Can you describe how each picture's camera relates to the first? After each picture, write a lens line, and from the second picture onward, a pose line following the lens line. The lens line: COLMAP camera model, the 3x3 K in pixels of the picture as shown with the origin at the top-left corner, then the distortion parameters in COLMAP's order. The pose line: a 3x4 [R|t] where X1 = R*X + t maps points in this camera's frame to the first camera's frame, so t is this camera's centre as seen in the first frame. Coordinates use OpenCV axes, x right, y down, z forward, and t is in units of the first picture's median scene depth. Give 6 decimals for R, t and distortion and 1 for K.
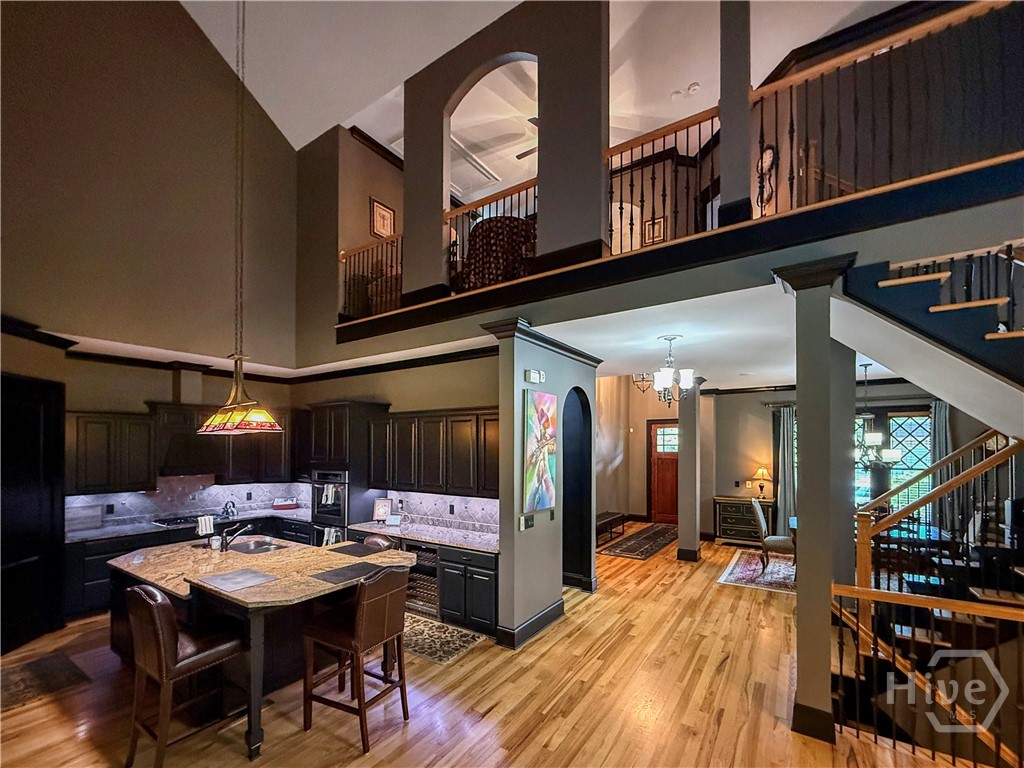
lens RADIAL K [[412.8, 0, 535.1], [0, 412.8, 438.2], [0, 0, 1]] dist [0.000028, -0.000389]
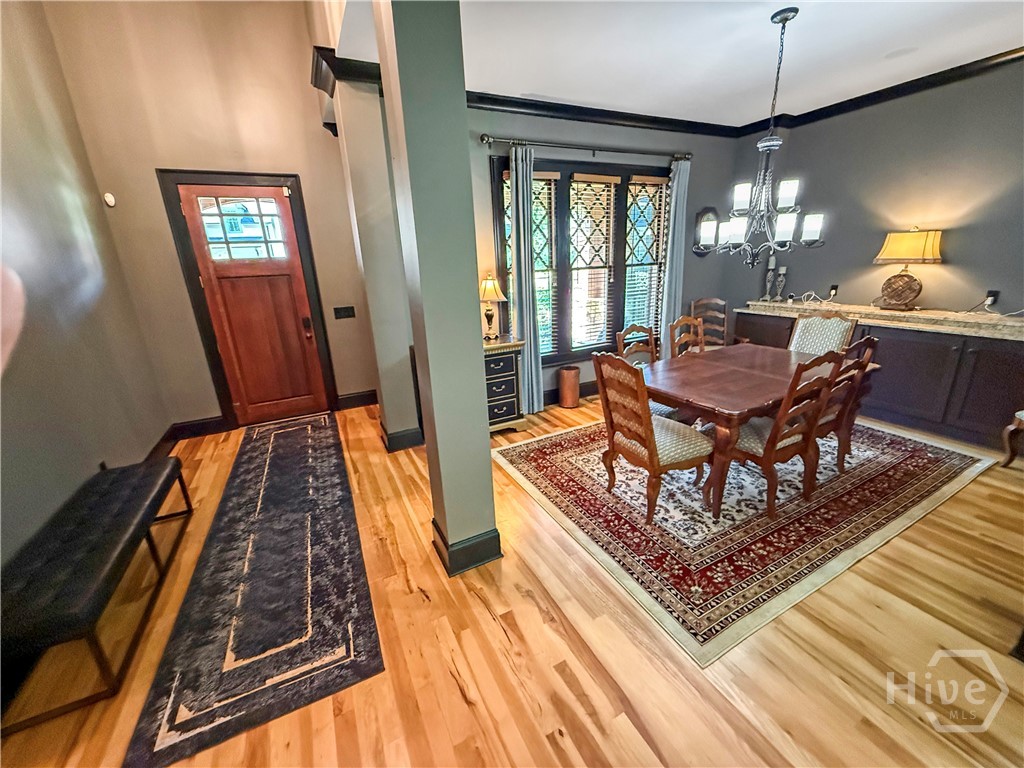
lens RADIAL K [[408.1, 0, 512.0], [0, 408.1, 384.0], [0, 0, 1]] dist [-0.001027, -0.000478]
pose [[0.525800, -0.277412, 0.804100, 0.195722], [0.027699, 0.950406, 0.309775, 0.063010], [-0.850157, -0.140607, 0.507408, 1.065445]]
